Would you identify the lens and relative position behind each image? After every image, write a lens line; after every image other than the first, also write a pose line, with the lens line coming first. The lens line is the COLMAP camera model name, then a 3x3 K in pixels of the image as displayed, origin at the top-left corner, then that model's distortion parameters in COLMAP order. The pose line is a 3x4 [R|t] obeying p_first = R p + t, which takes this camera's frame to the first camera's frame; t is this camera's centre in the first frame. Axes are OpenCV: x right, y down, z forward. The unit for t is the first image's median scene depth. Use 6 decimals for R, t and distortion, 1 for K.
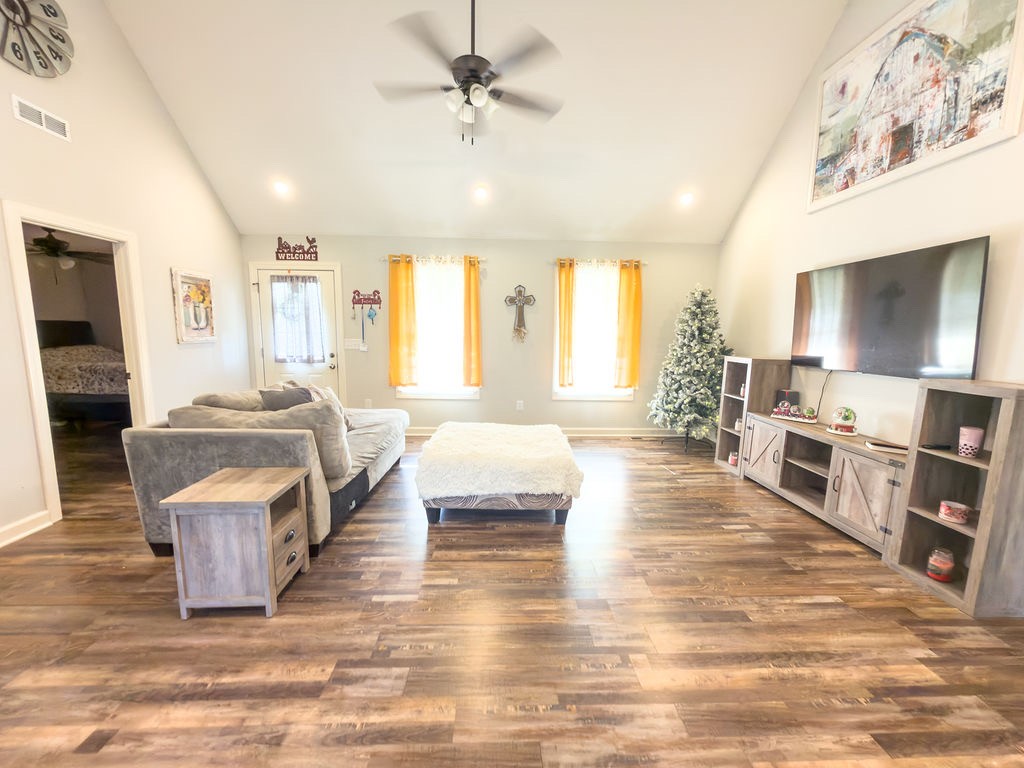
lens RADIAL K [[412.4, 0, 512.0], [0, 412.4, 384.0], [0, 0, 1]] dist [0.000305, -0.000231]
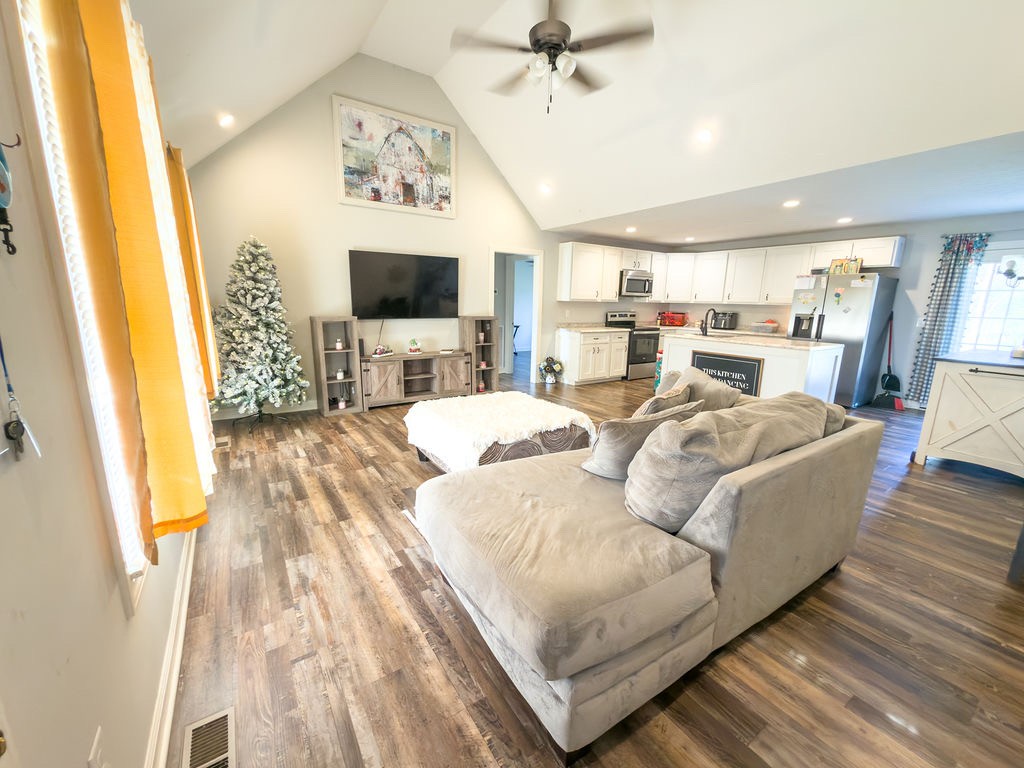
lens RADIAL K [[412.4, 0, 512.0], [0, 412.4, 384.0], [0, 0, 1]] dist [0.000305, -0.000231]
pose [[-0.528552, -0.193248, 0.826612, -1.066867], [0.083202, 0.957263, 0.276993, -0.249127], [-0.844814, 0.215181, -0.489885, 1.807355]]
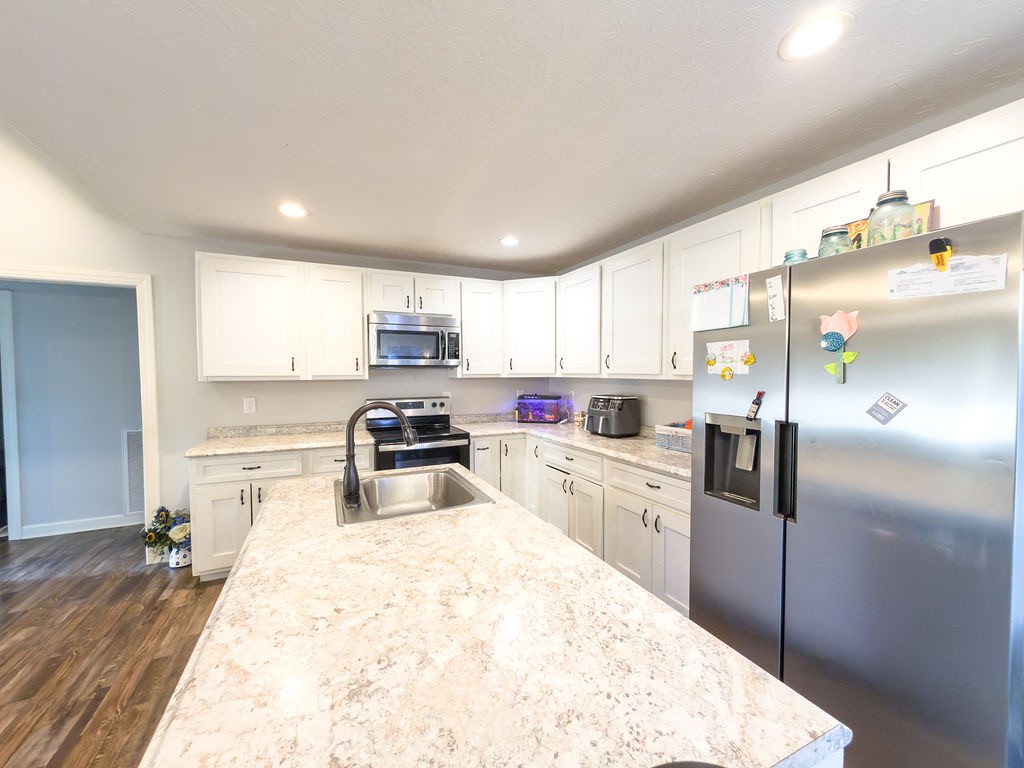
lens RADIAL K [[412.4, 0, 512.0], [0, 412.4, 384.0], [0, 0, 1]] dist [0.000305, -0.000231]
pose [[-0.395442, -0.039262, 0.917652, -0.422802], [0.117094, 0.988779, 0.092765, -0.004865], [-0.910997, 0.144135, -0.386407, -0.161123]]
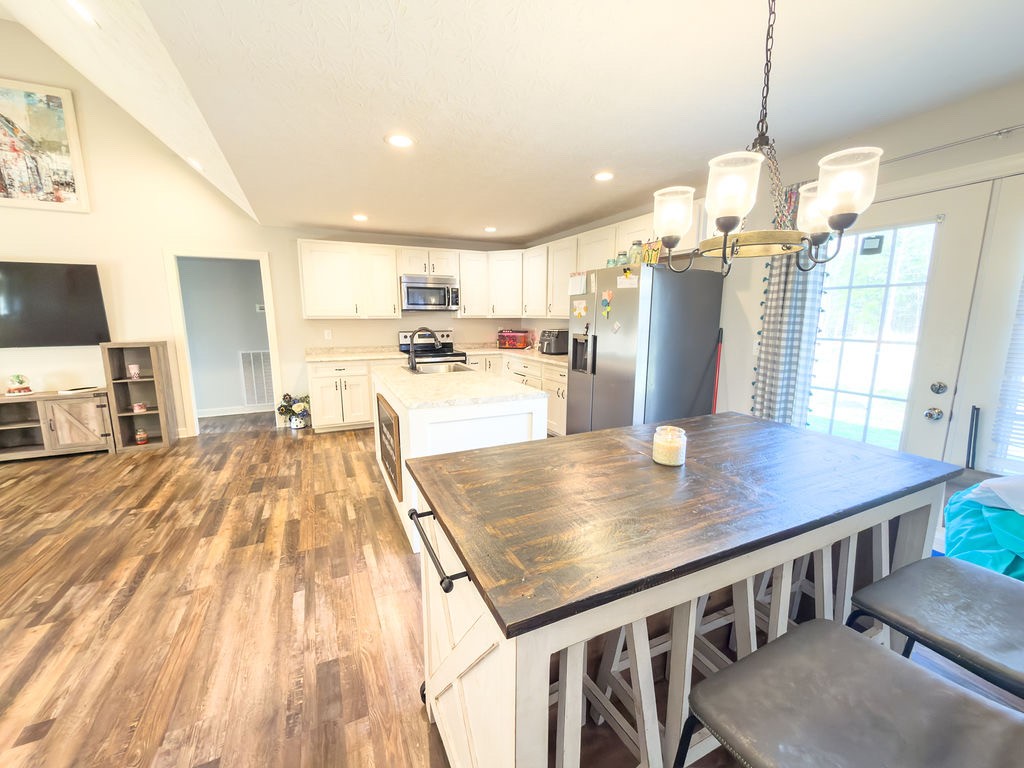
lens RADIAL K [[412.4, 0, 512.0], [0, 412.4, 384.0], [0, 0, 1]] dist [0.000305, -0.000231]
pose [[-0.398110, -0.166462, 0.902108, -1.170545], [0.112490, 0.967117, 0.228101, -0.042668], [-0.910415, 0.192287, -0.366294, 0.059412]]
